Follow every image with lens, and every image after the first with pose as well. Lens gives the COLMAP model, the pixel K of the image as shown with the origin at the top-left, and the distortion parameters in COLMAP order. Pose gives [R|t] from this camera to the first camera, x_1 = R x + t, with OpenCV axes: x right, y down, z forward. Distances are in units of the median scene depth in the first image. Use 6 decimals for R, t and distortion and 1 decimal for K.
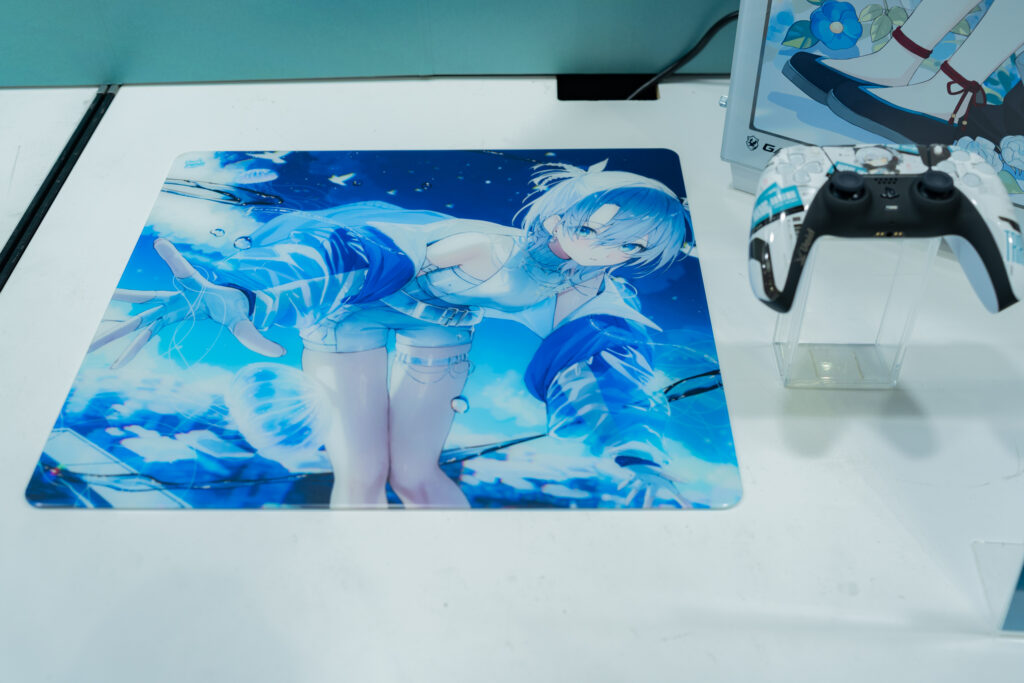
lens RADIAL K [[1024.4, 0, 514.4], [0, 1024.4, 337.2], [0, 0, 1]] dist [-0.008657, 0.000000]
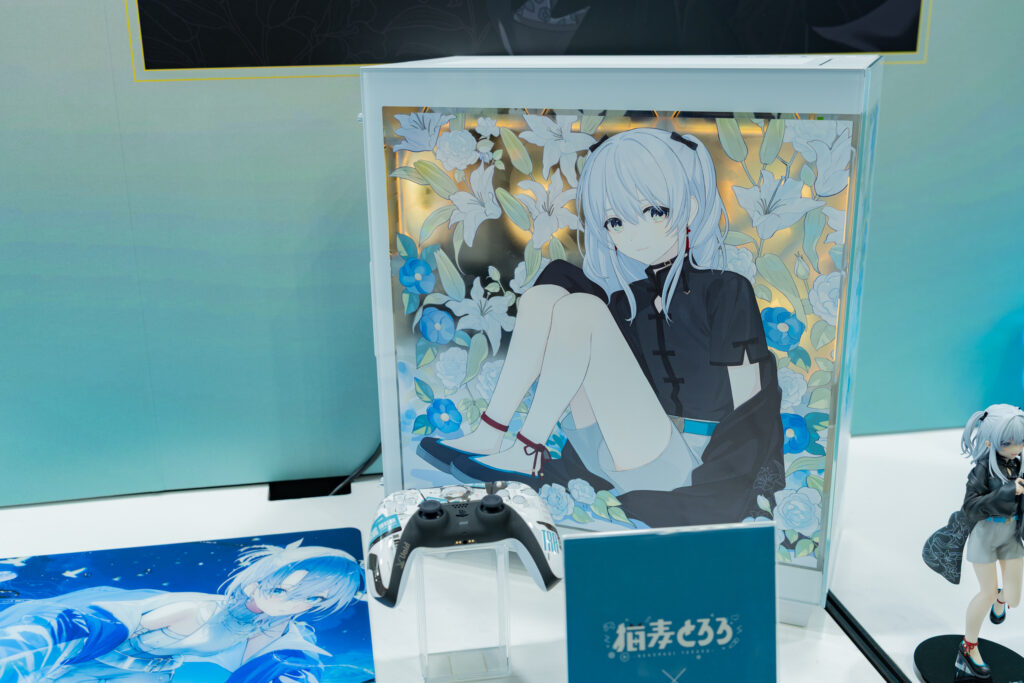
lens RADIAL K [[1024.4, 0, 505.8], [0, 1024.4, 341.8], [0, 0, 1]] dist [-0.008657, 0.000000]
pose [[0.981833, -0.053361, 0.182091, 0.143276], [0.126246, 0.900122, -0.416943, 0.190794], [-0.141656, 0.432357, 0.890506, -0.288710]]
